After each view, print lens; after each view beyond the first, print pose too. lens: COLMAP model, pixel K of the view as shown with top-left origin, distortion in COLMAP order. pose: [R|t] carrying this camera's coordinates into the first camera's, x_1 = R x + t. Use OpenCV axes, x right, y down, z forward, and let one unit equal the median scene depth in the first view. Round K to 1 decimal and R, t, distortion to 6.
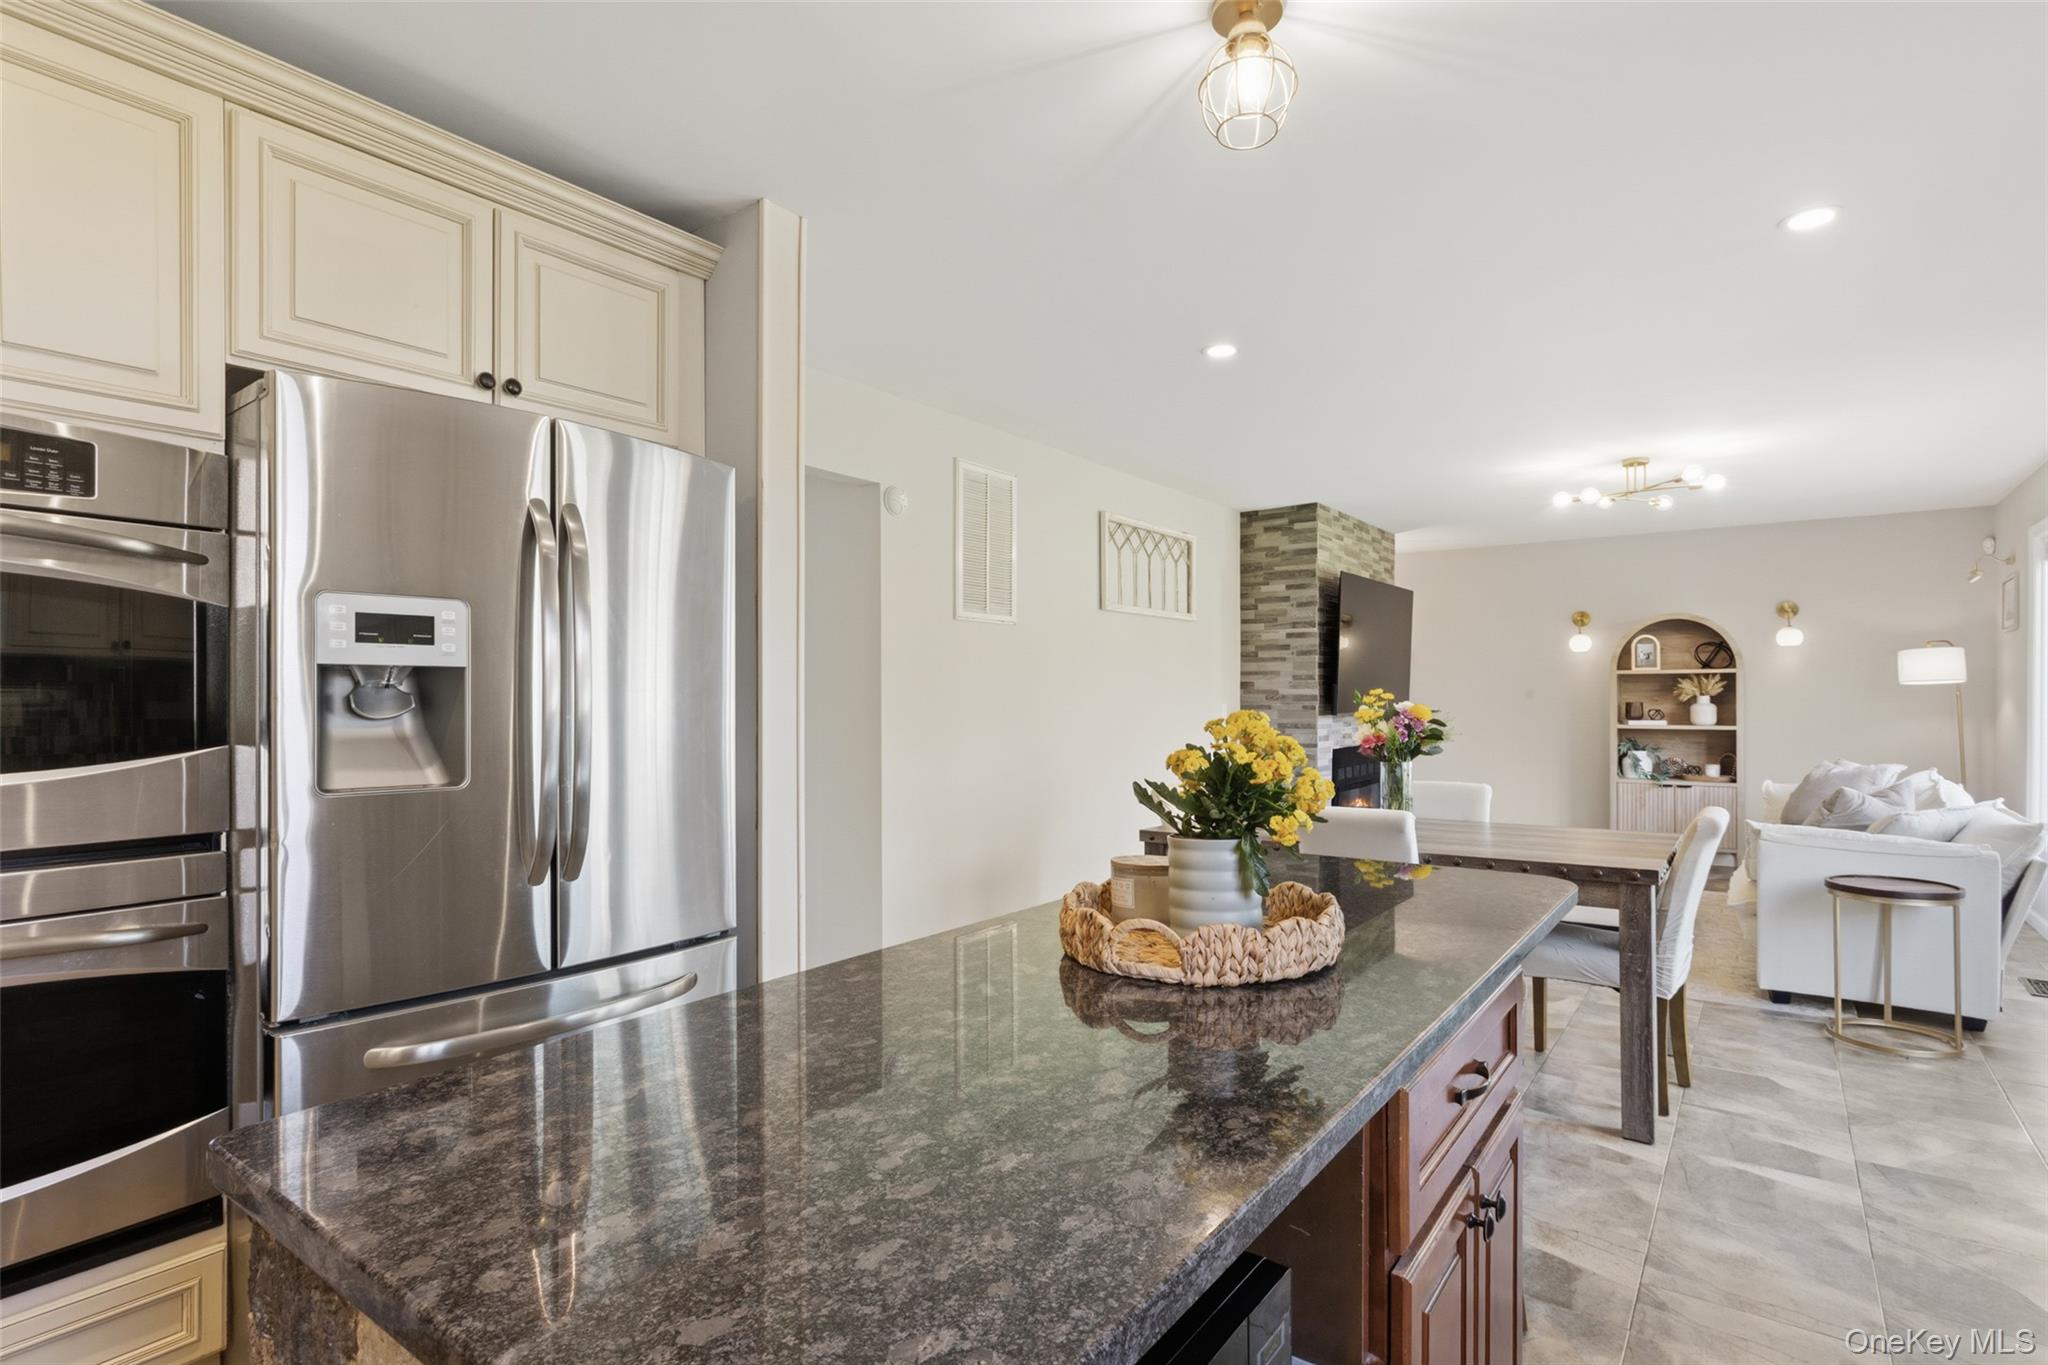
lens RADIAL K [[1028.1, 0, 1011.7], [0, 1028.1, 699.2], [0, 0, 1]] dist [-0.017252, 0.009089]
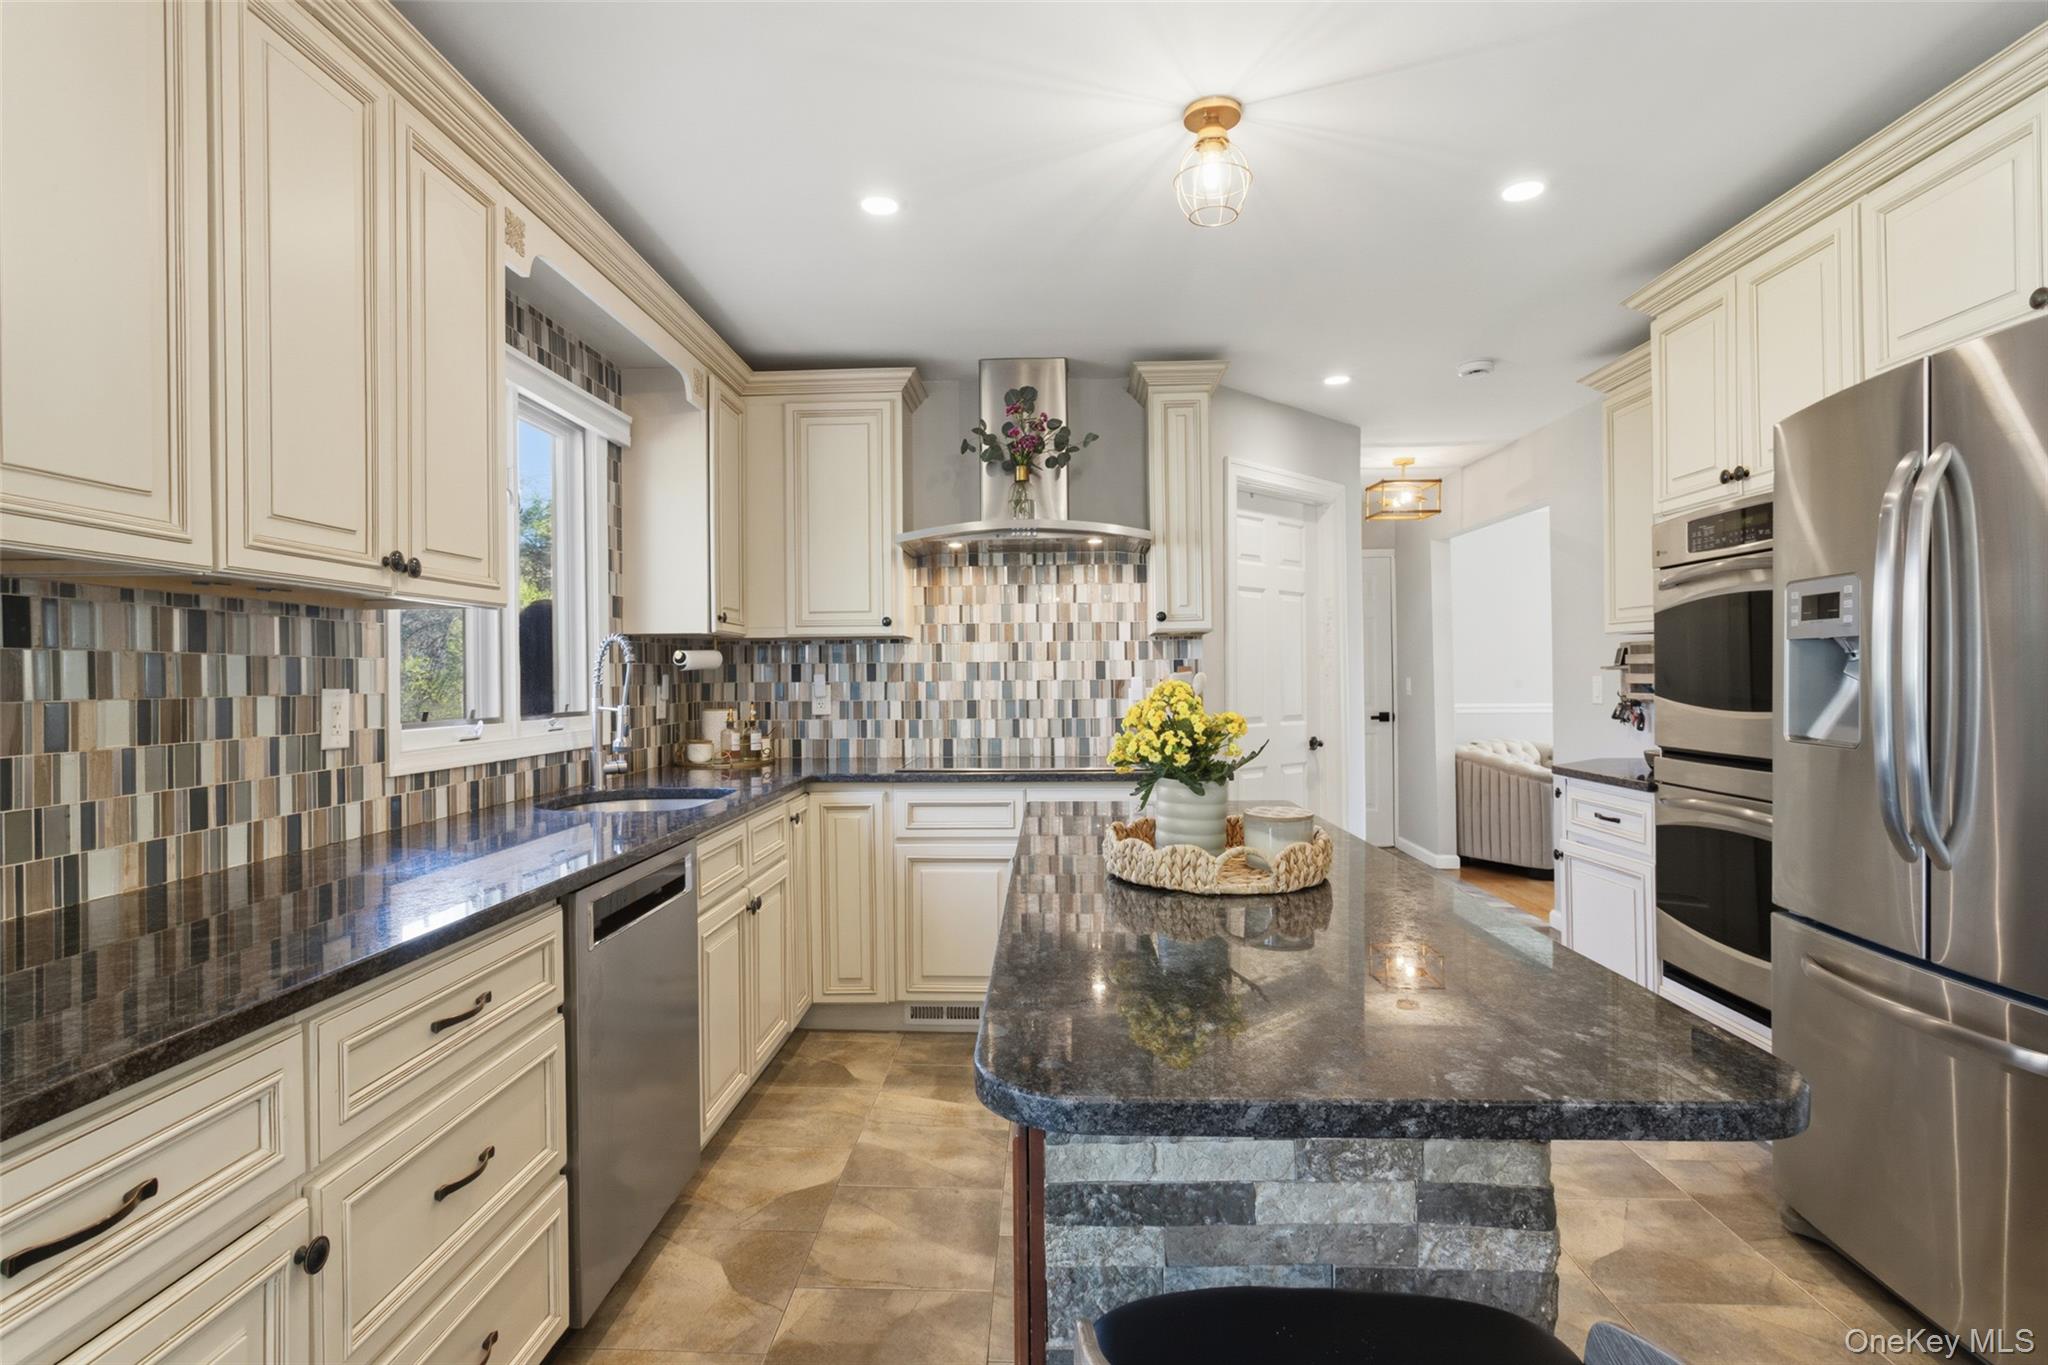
lens RADIAL K [[1028.1, 0, 1022.1], [0, 1028.1, 671.2], [0, 0, 1]] dist [-0.017252, 0.009089]
pose [[-0.817719, 0.006177, -0.575585, 0.234878], [0.009540, 0.999951, -0.002822, 0.000071], [0.575539, -0.007799, -0.817737, 0.407429]]
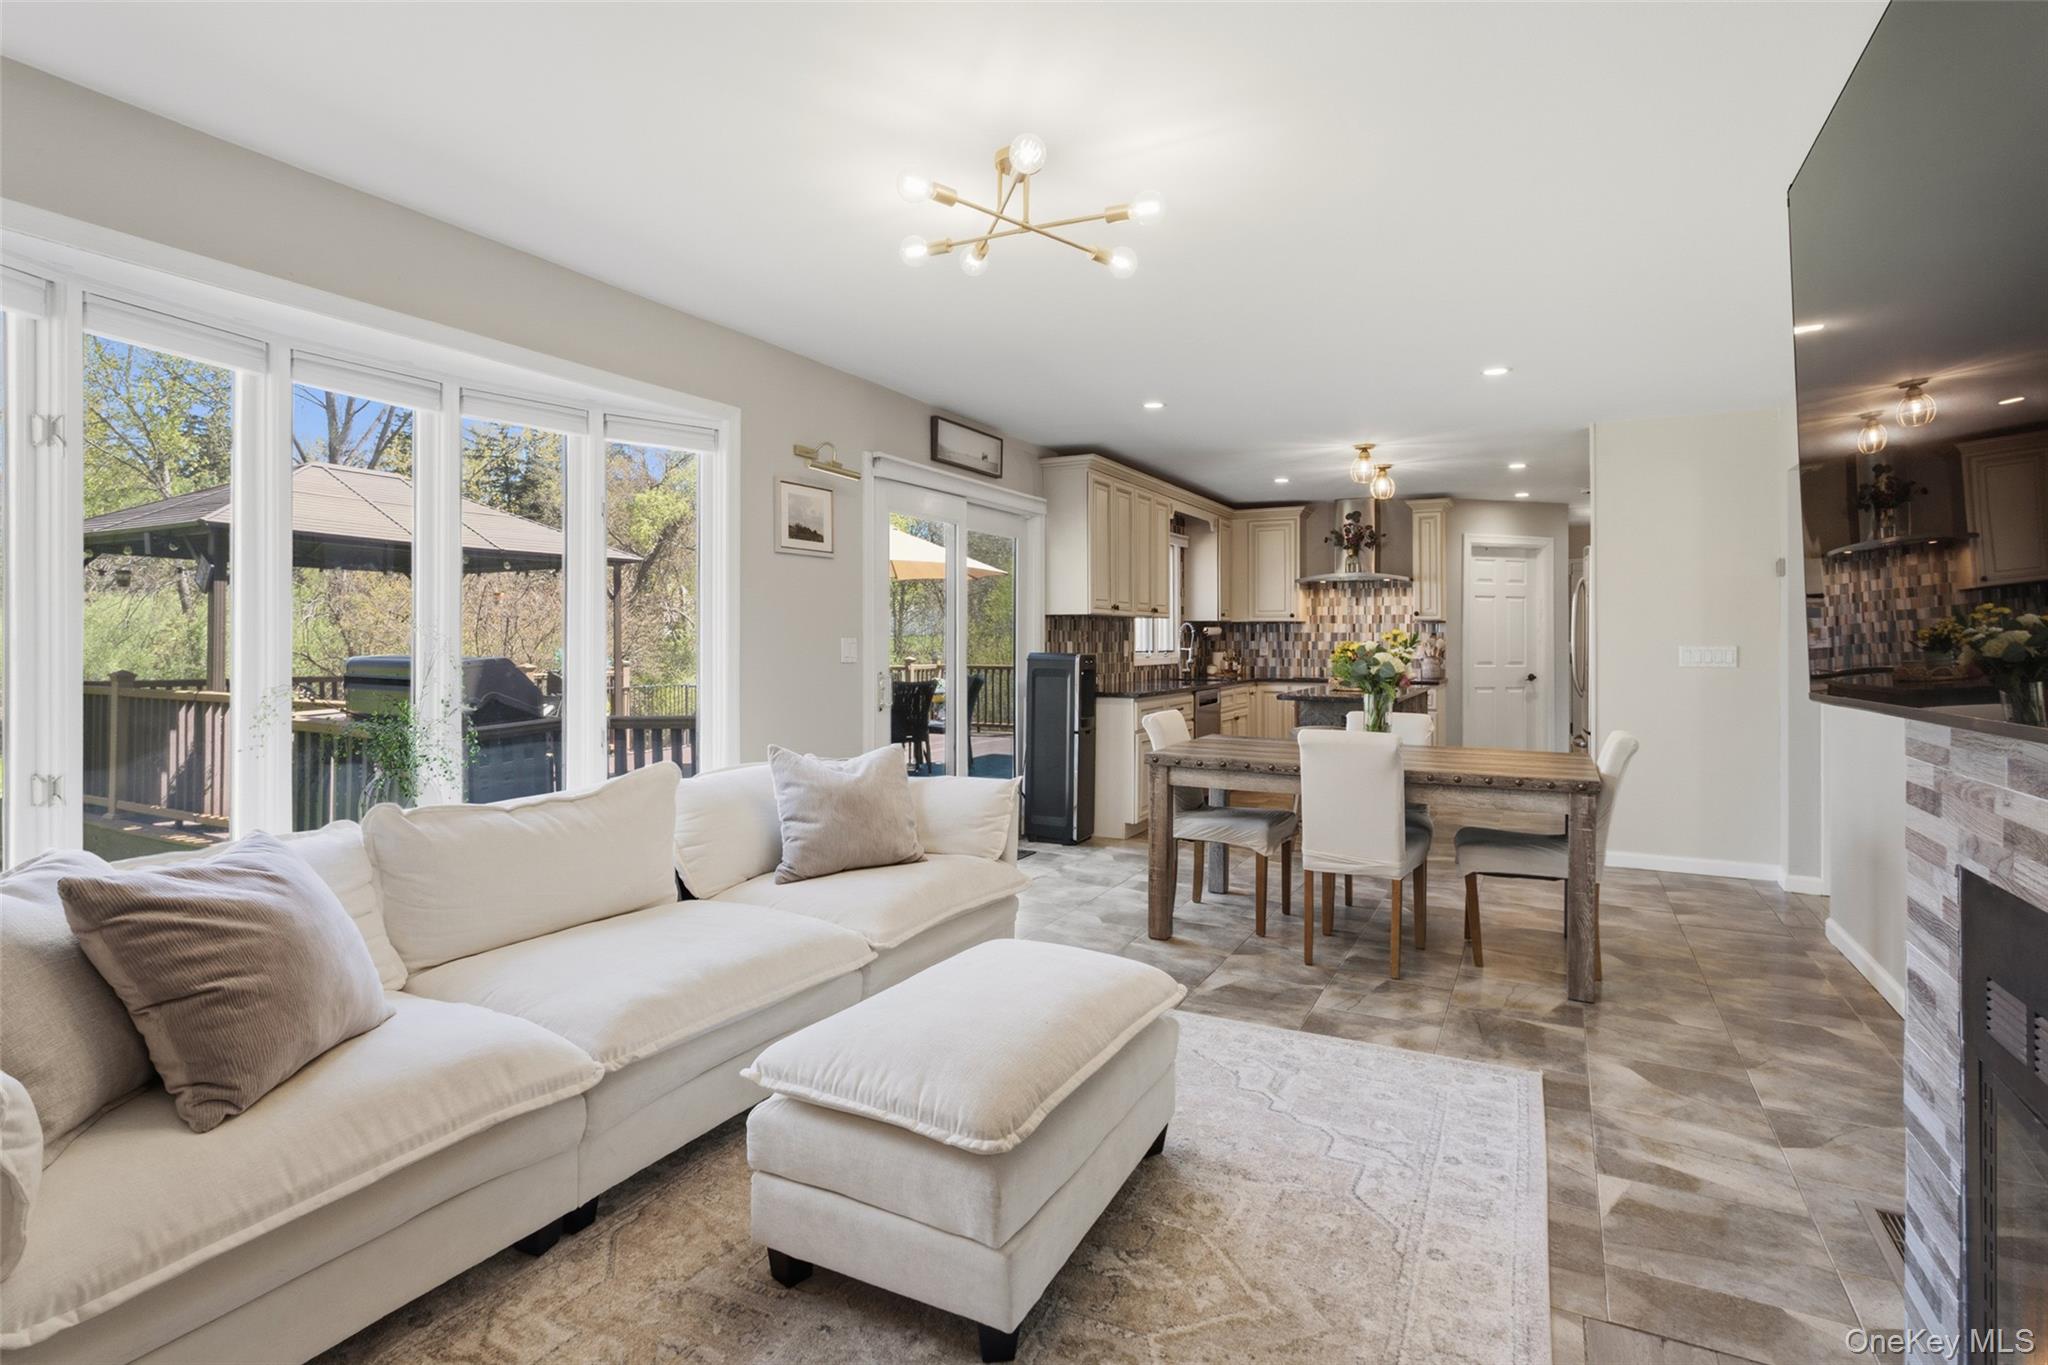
lens RADIAL K [[1028.1, 0, 991.6], [0, 1028.1, 634.7], [0, 0, 1]] dist [-0.017252, 0.009089]
pose [[-0.989889, -0.001956, -0.141828, 0.559193], [-0.001543, 0.999994, -0.003021, -0.000195], [0.141833, -0.002771, -0.989887, 1.202238]]
